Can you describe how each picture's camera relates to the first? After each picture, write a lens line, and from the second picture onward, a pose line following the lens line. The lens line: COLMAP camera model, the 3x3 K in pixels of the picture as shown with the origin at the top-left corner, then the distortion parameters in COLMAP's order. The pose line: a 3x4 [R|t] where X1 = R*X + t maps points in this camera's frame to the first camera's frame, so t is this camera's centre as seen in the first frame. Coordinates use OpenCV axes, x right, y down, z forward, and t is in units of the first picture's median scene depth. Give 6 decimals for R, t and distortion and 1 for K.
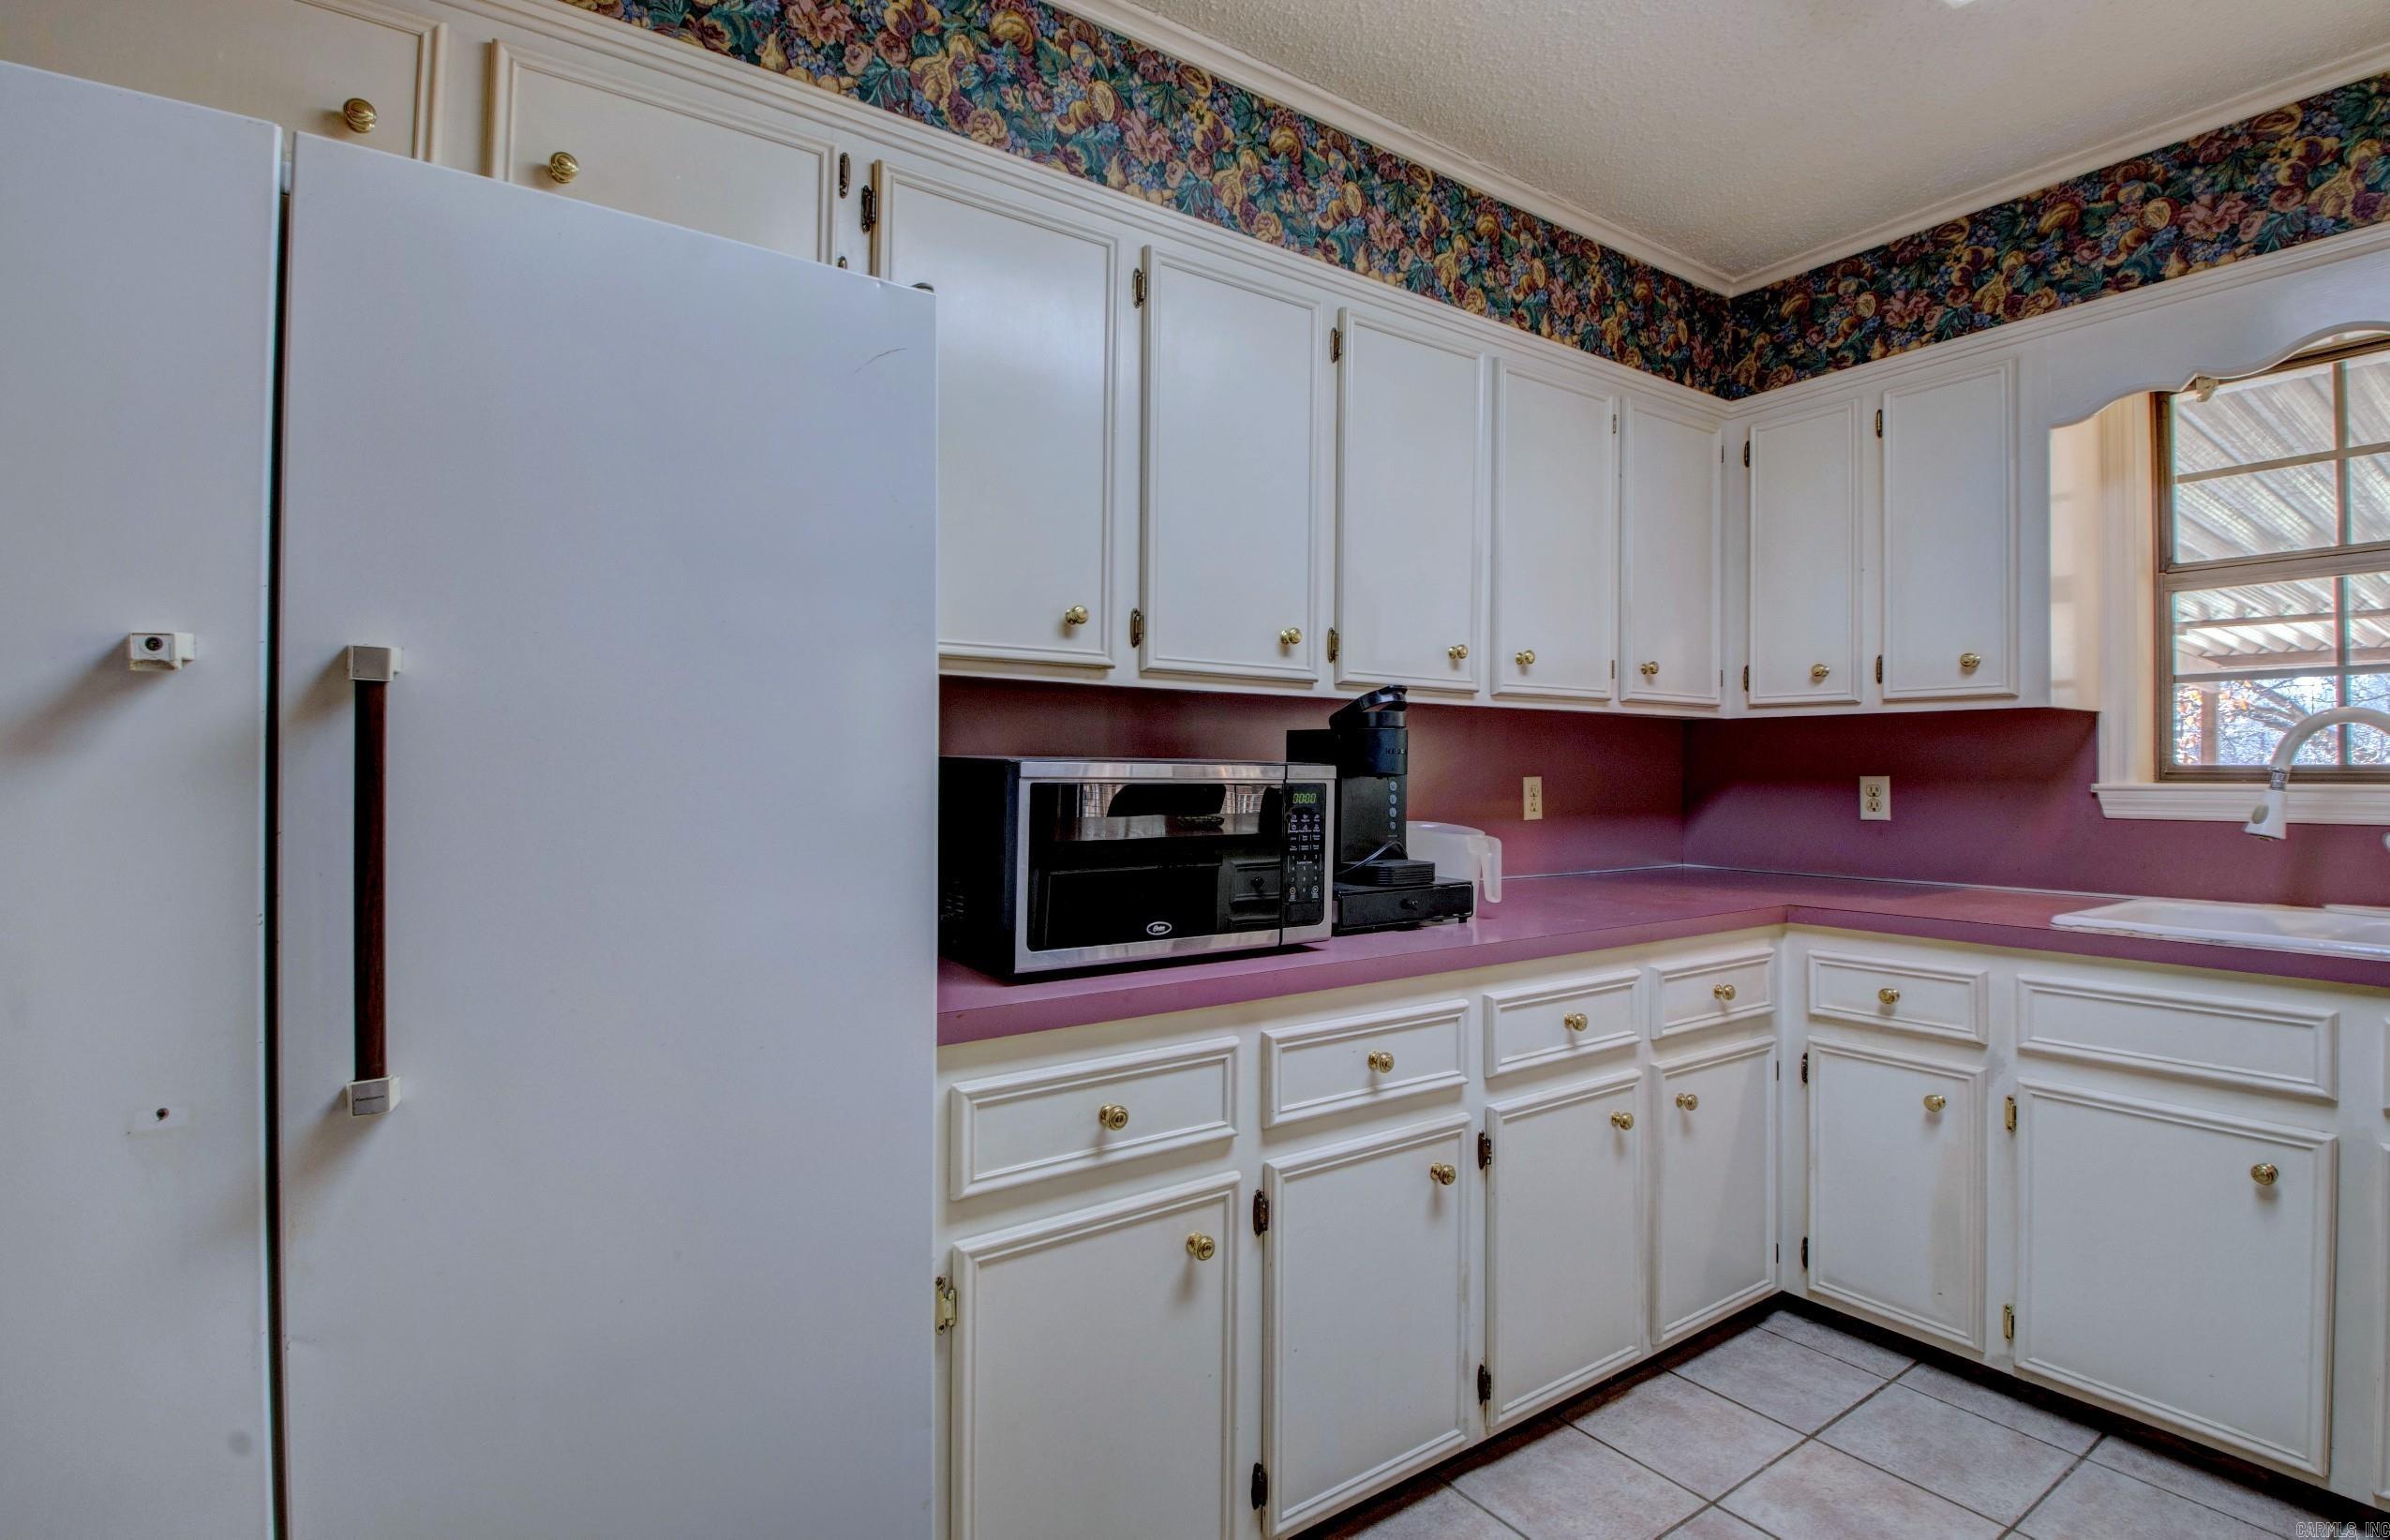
lens RADIAL K [[1125.7, 0, 1195.0], [0, 1125.7, 770.0], [0, 0, 1]] dist [0.012602, -0.035861]
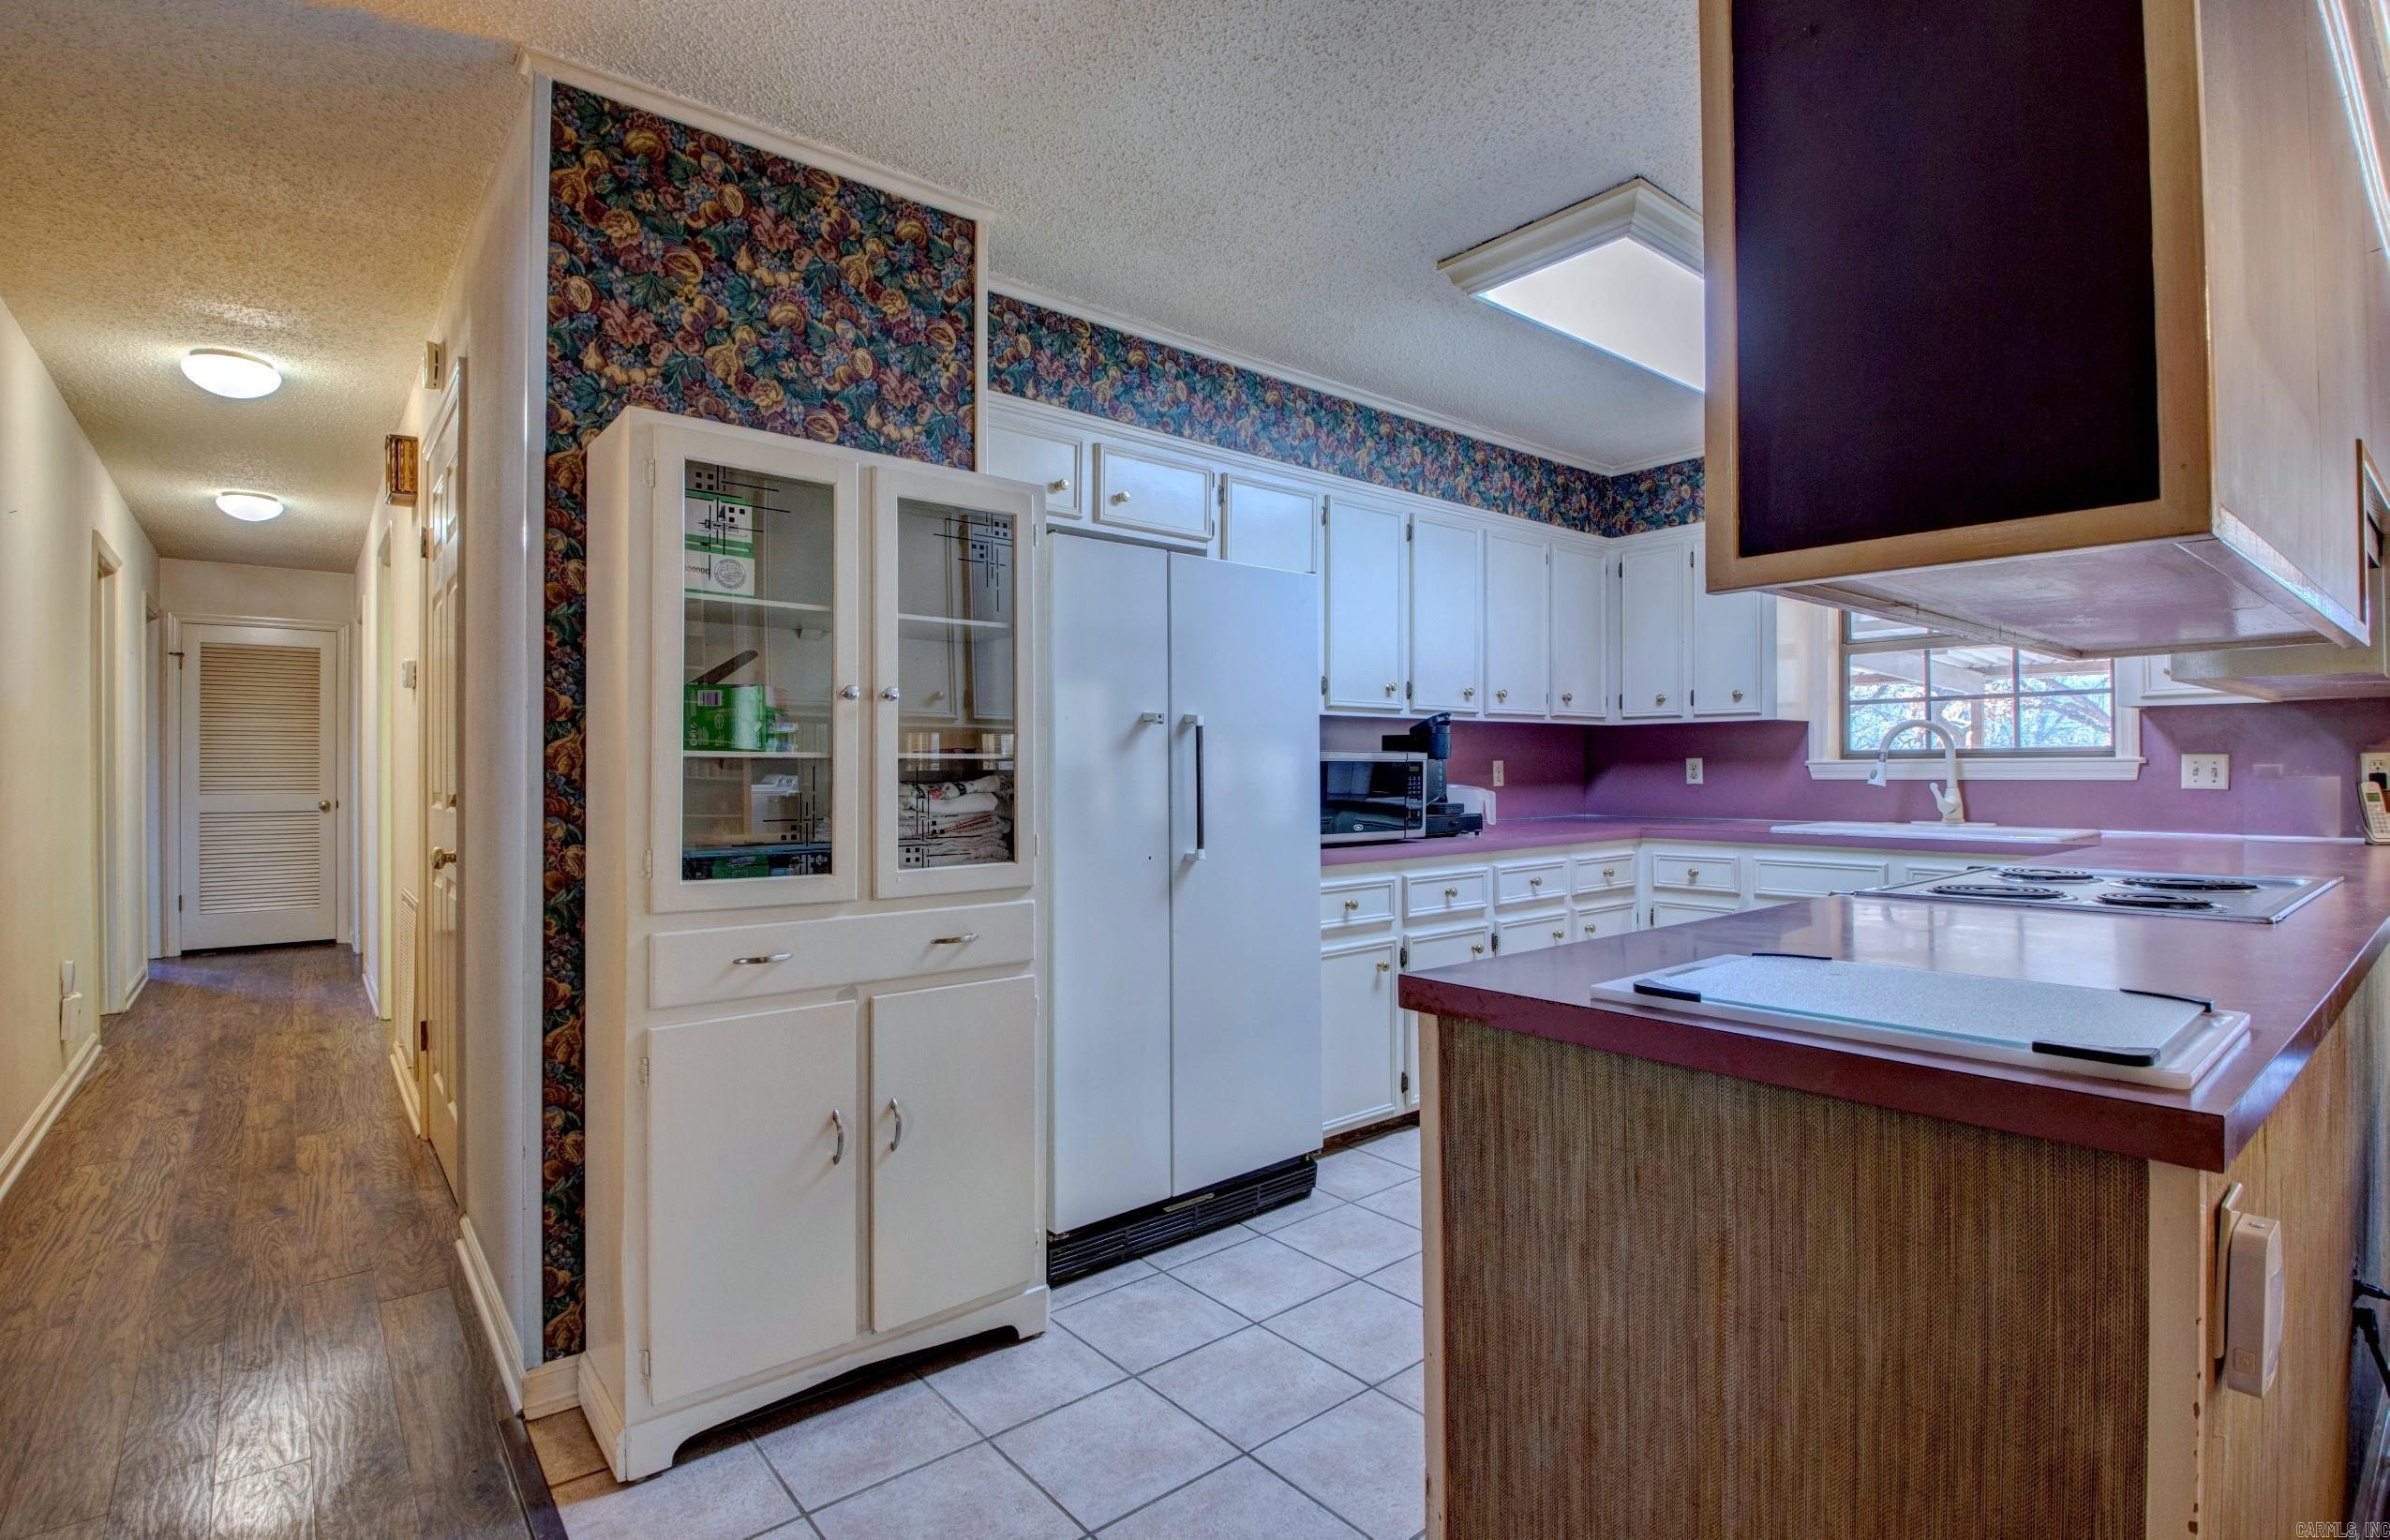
lens RADIAL K [[1120.7, 0, 1195.0], [0, 1120.7, 770.0], [0, 0, 1]] dist [-0.002043, -0.000554]
pose [[0.996657, -0.008352, 0.081277, -0.356473], [0.007985, 0.999956, 0.004838, 0.010761], [-0.081314, -0.004172, 0.996680, -0.779369]]
